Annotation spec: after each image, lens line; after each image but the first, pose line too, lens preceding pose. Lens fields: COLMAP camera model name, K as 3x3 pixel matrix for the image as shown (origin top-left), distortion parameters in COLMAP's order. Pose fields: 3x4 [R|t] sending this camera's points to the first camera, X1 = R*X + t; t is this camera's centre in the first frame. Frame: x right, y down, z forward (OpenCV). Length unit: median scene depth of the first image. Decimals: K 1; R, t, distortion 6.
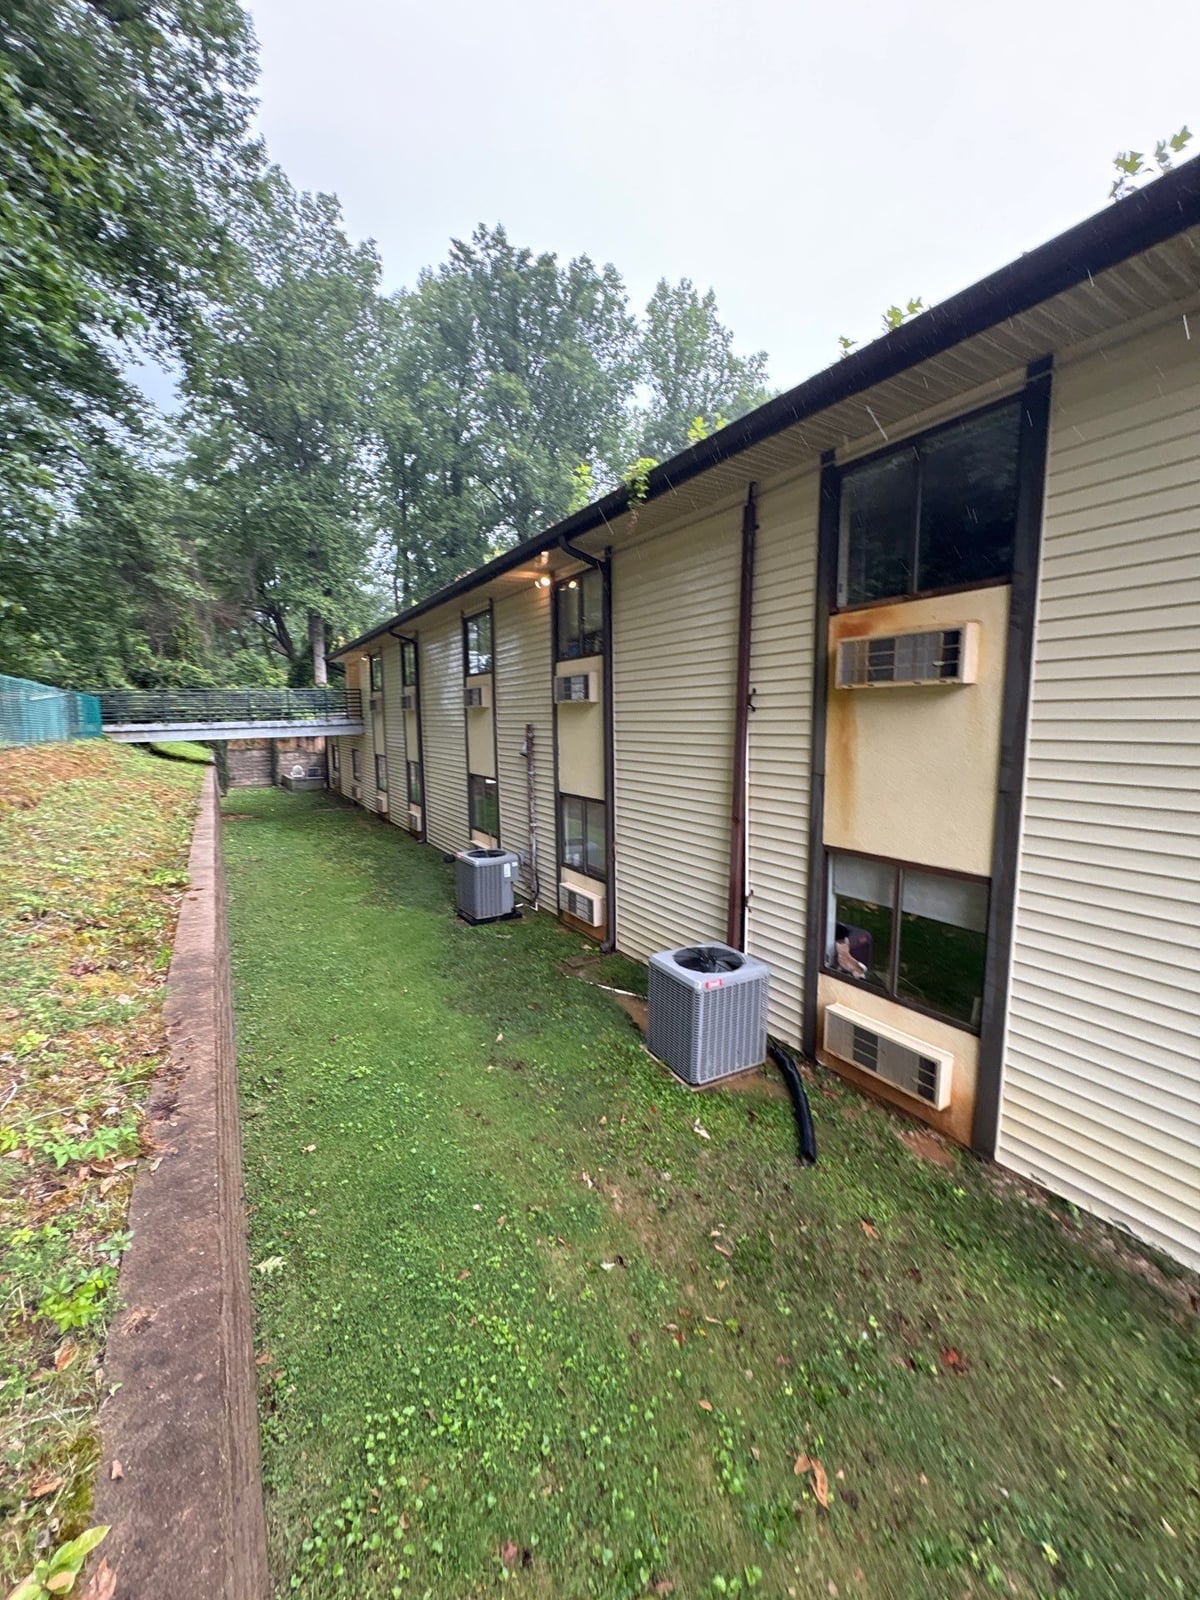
lens RADIAL K [[636.7, 0, 603.7], [0, 636.7, 810.4], [0, 0, 1]] dist [-0.007157, 0.001121]
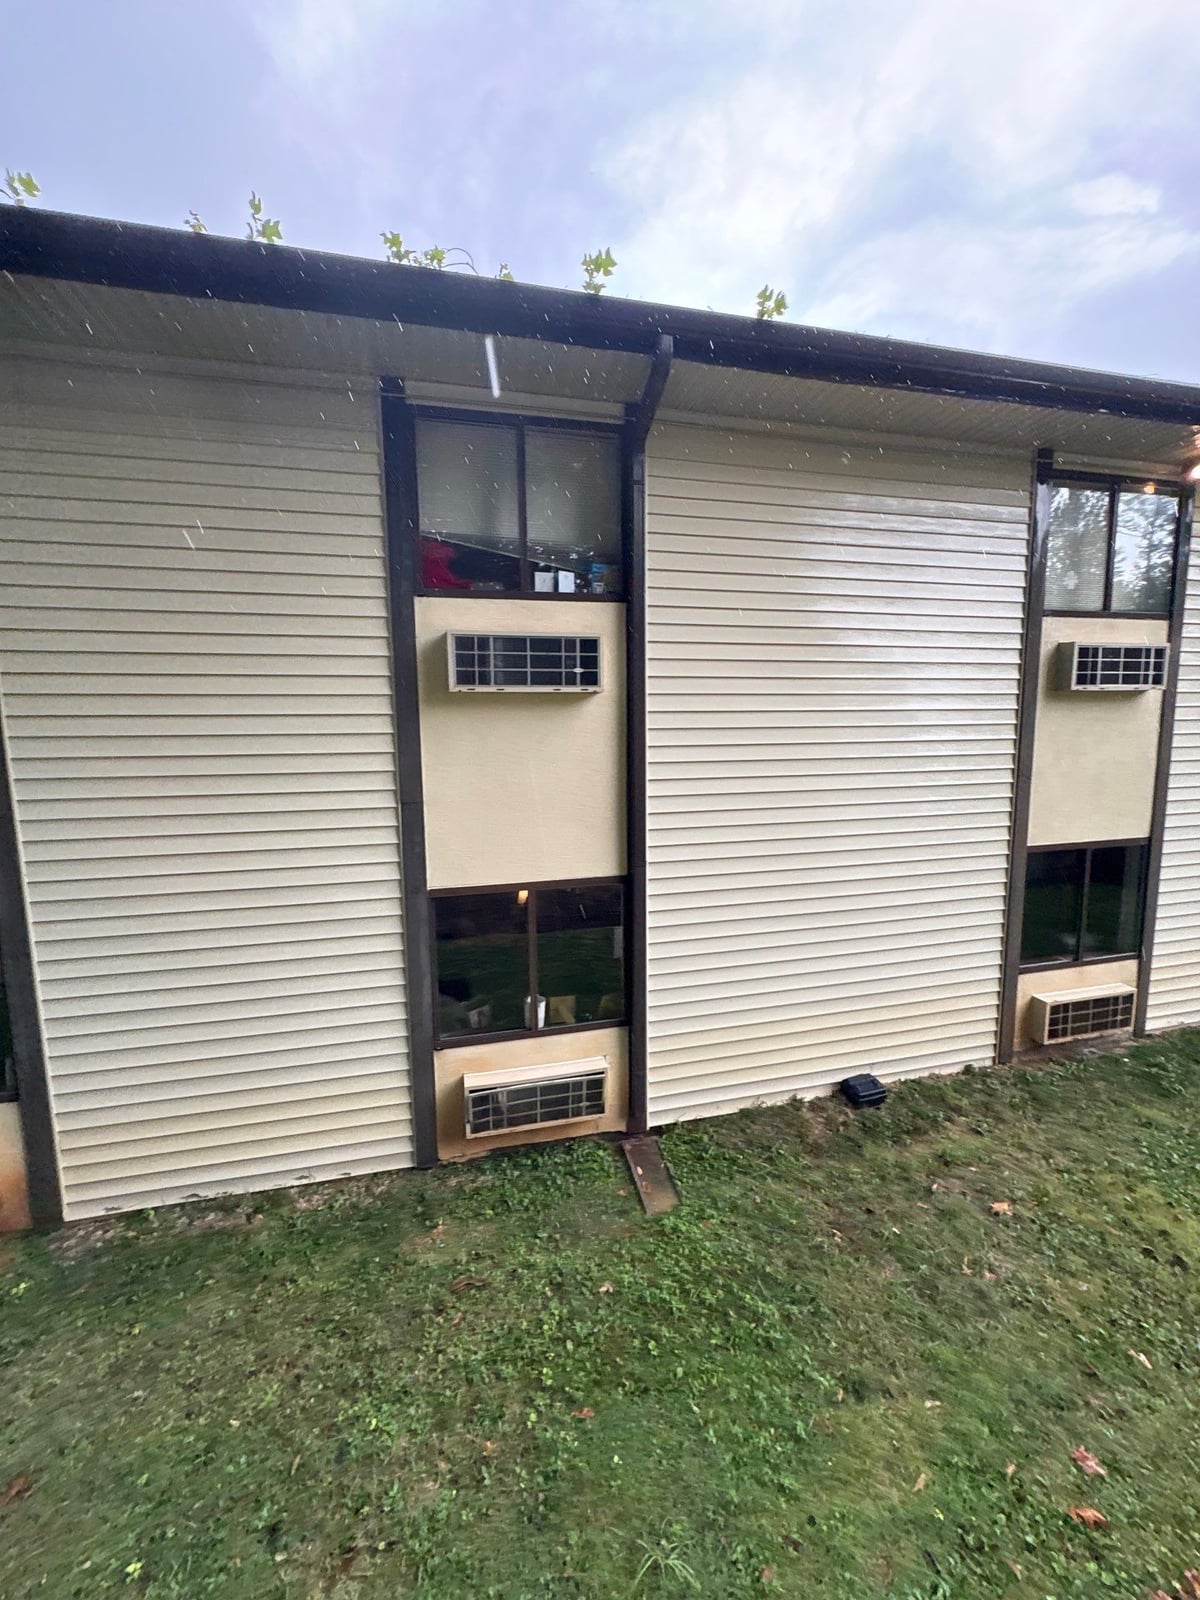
lens RADIAL K [[636.7, 0, 595.8], [0, 636.7, 800.8], [0, 0, 1]] dist [-0.007157, 0.001121]
pose [[0.291868, -0.111453, 0.949943, -0.296527], [0.149420, 0.986306, 0.069811, -0.071446], [-0.944715, 0.121565, 0.304524, 0.506664]]
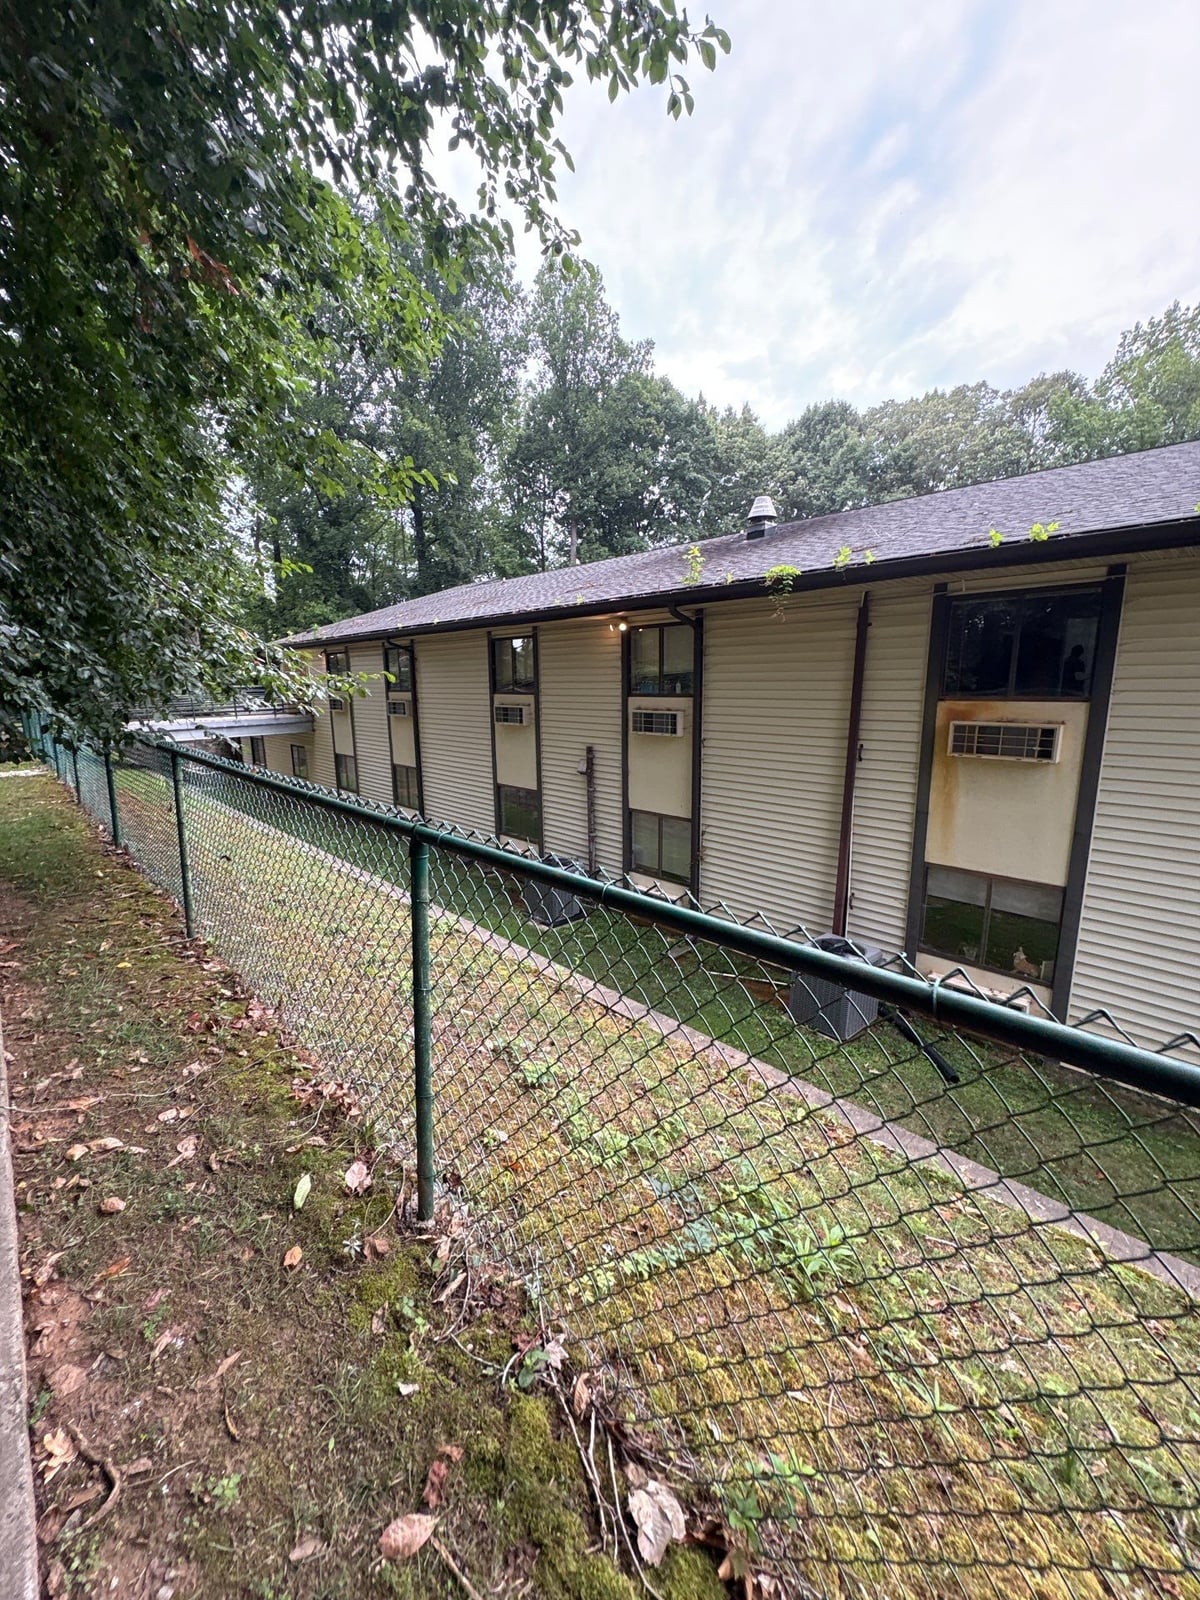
lens RADIAL K [[636.7, 0, 604.1], [0, 636.7, 806.2], [0, 0, 1]] dist [-0.007157, 0.001121]
pose [[0.972840, -0.047486, 0.226553, -0.590430], [0.035411, 0.997742, 0.057071, -0.156778], [-0.228752, -0.047498, 0.972325, -0.169647]]
